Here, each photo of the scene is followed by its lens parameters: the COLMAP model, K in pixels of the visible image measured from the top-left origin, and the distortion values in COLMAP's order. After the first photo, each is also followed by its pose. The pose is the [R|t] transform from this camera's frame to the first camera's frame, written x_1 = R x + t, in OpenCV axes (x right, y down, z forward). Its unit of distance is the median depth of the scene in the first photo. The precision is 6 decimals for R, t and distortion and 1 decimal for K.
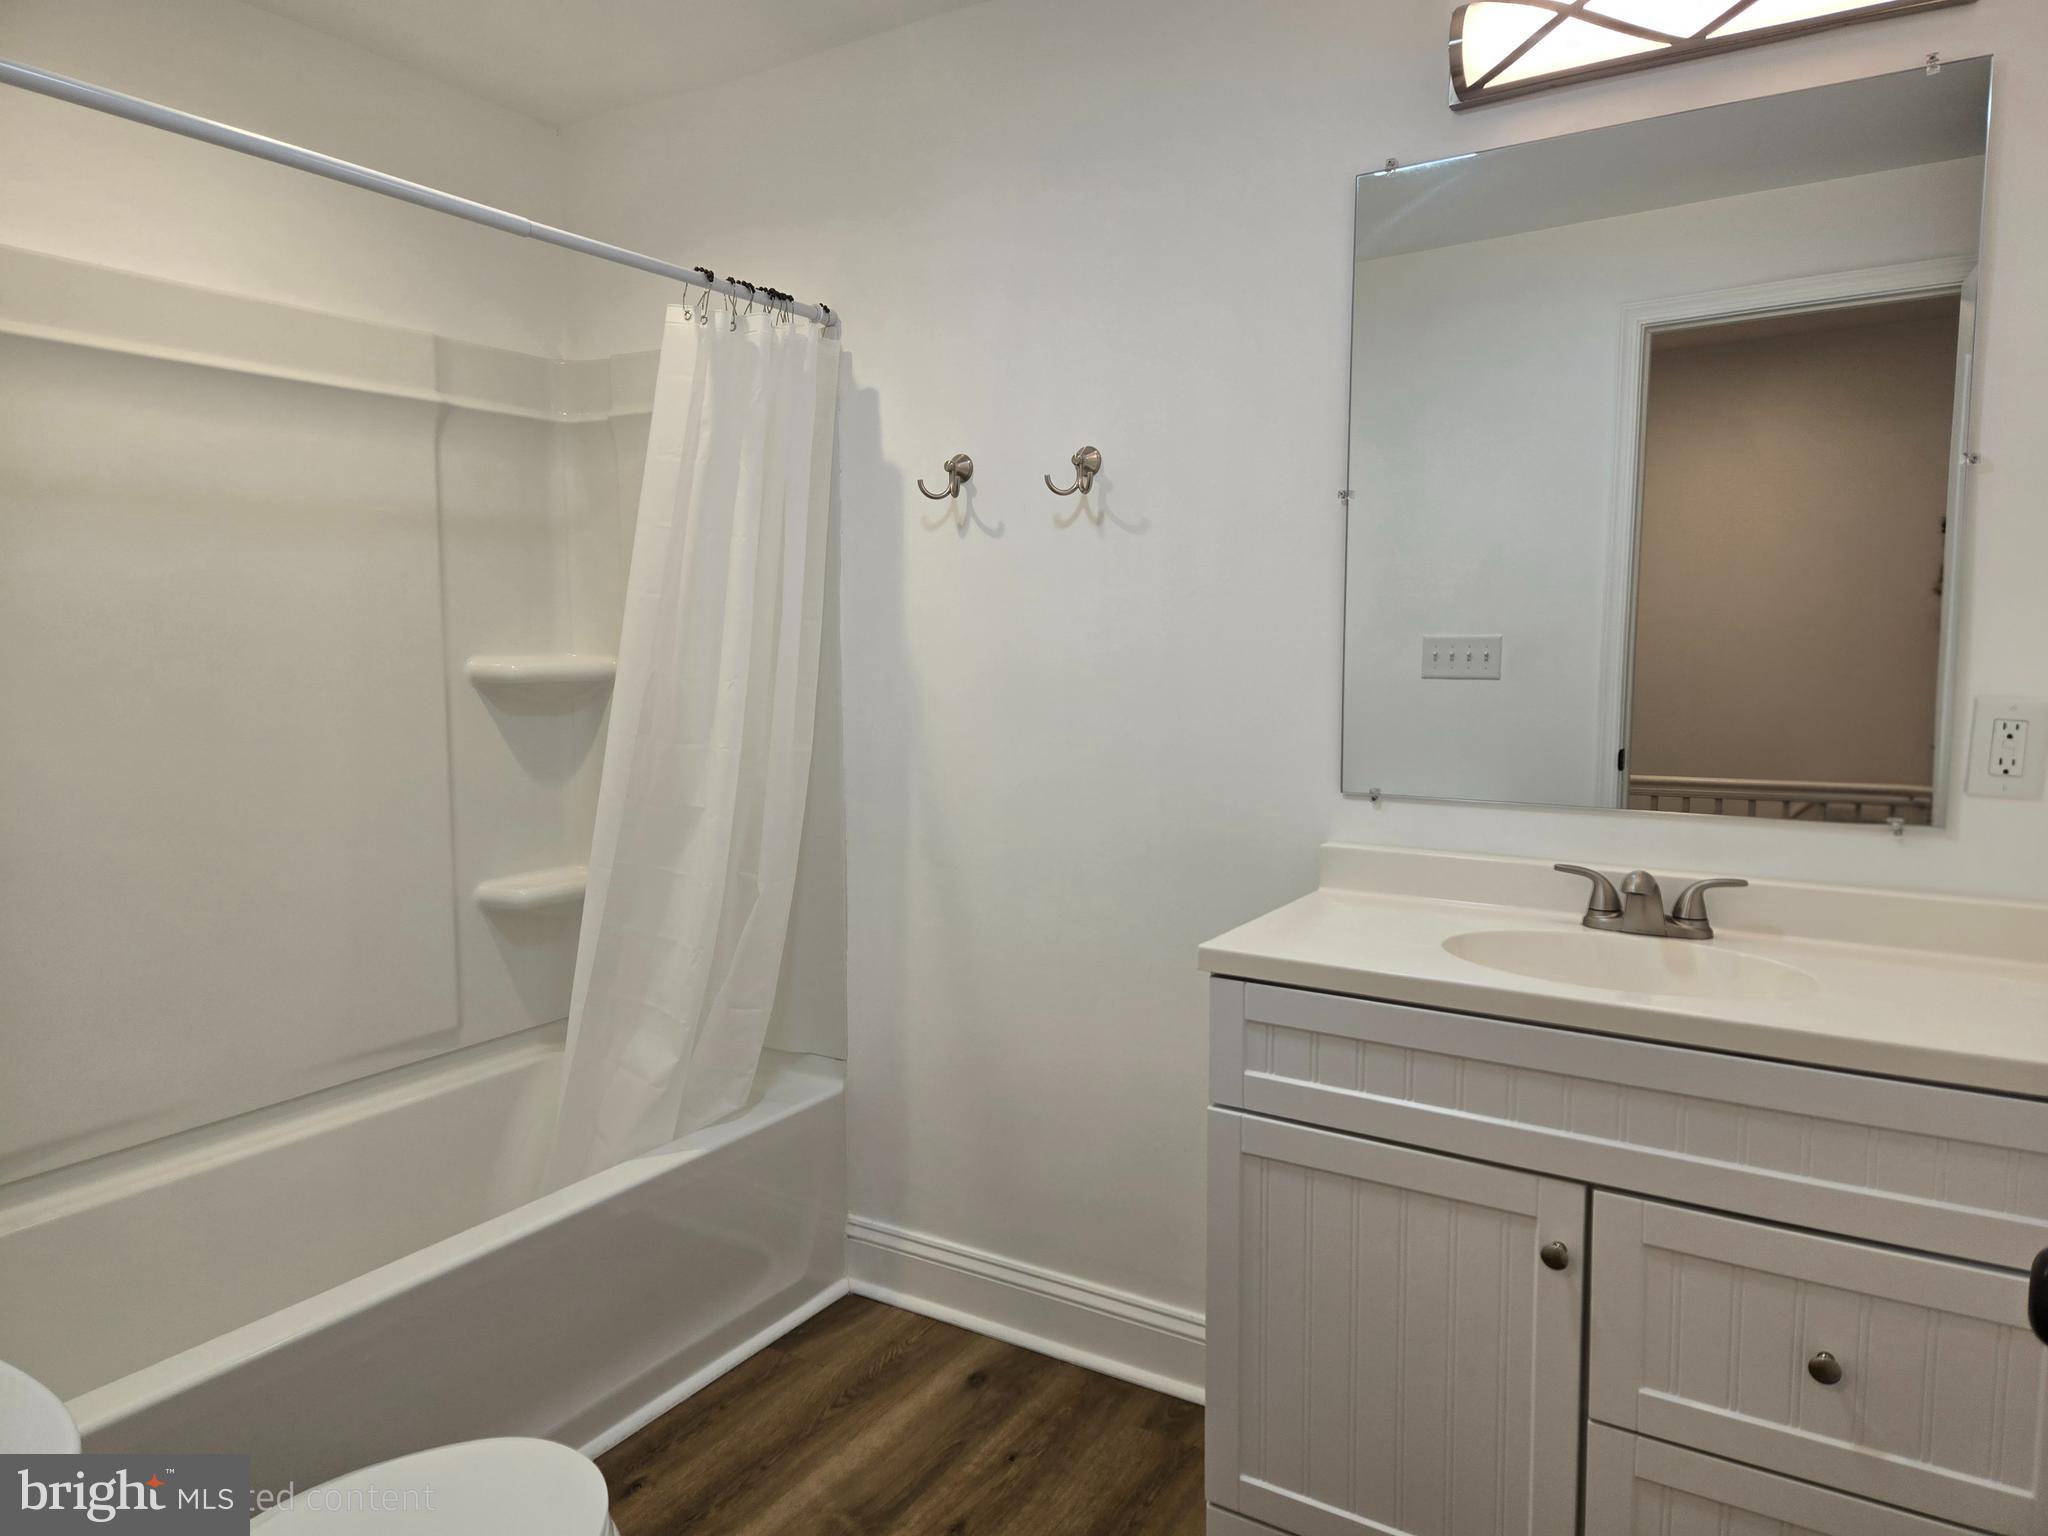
lens RADIAL K [[1349.5, 0, 1025.9], [0, 1349.5, 745.3], [0, 0, 1]] dist [0.030749, -0.000237]
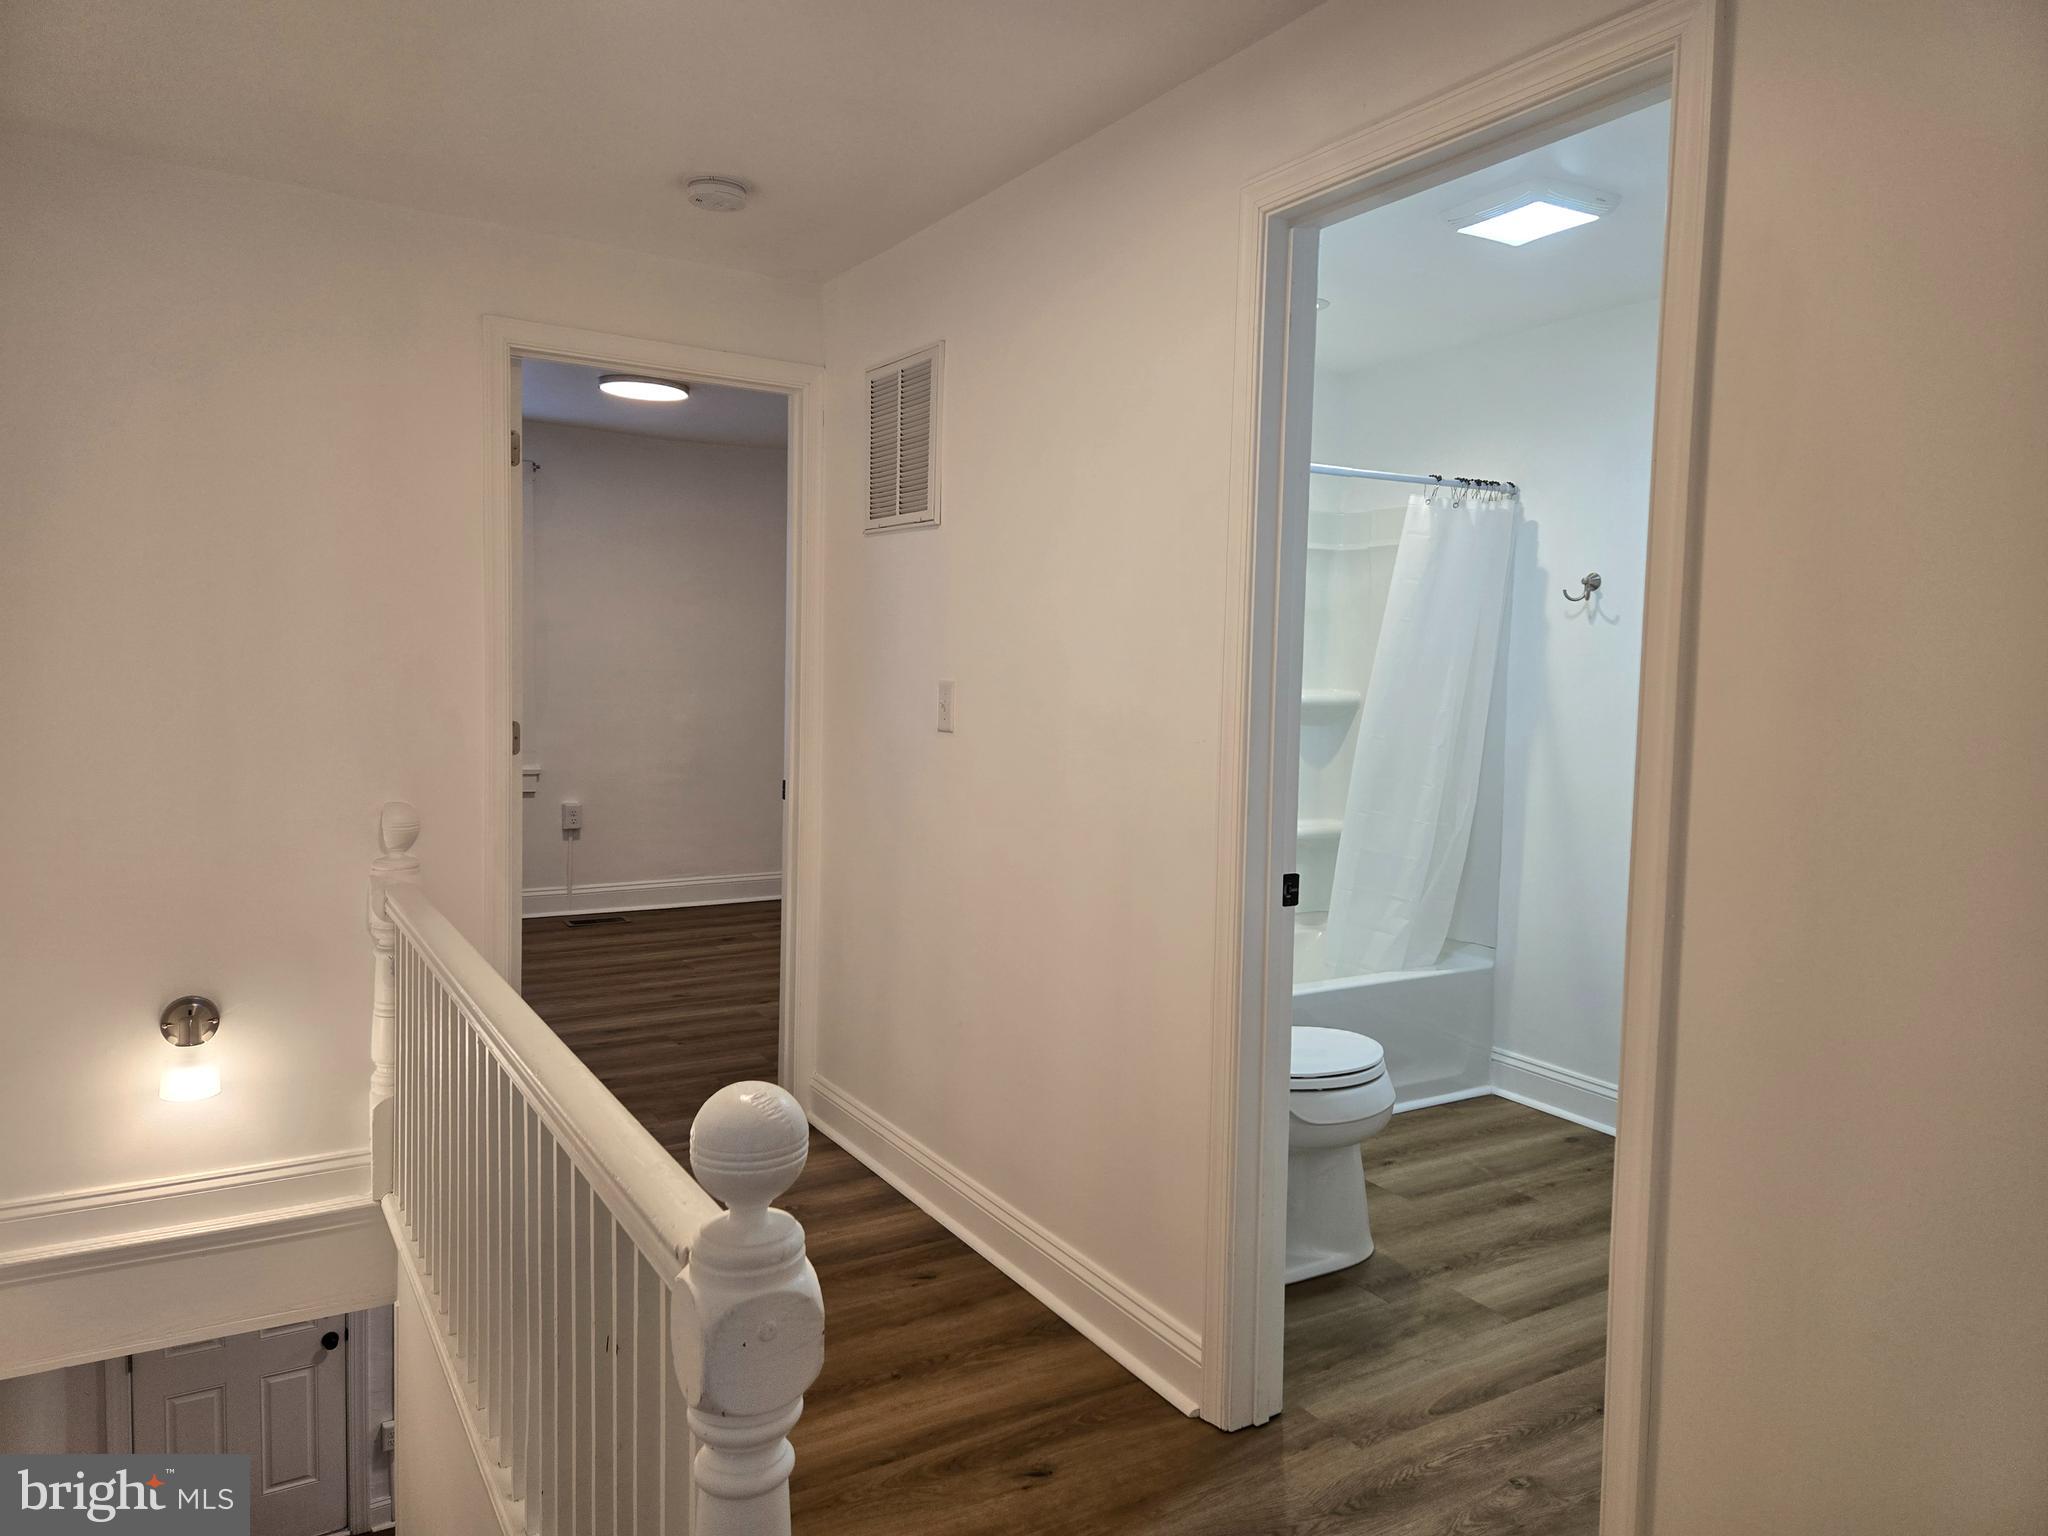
lens RADIAL K [[1349.5, 0, 1025.9], [0, 1349.5, 745.3], [0, 0, 1]] dist [0.030749, -0.000237]
pose [[0.890100, 0.050608, -0.452947, 0.093699], [-0.062791, 0.997956, -0.011892, 0.053650], [0.451419, 0.039026, 0.891458, -0.751111]]
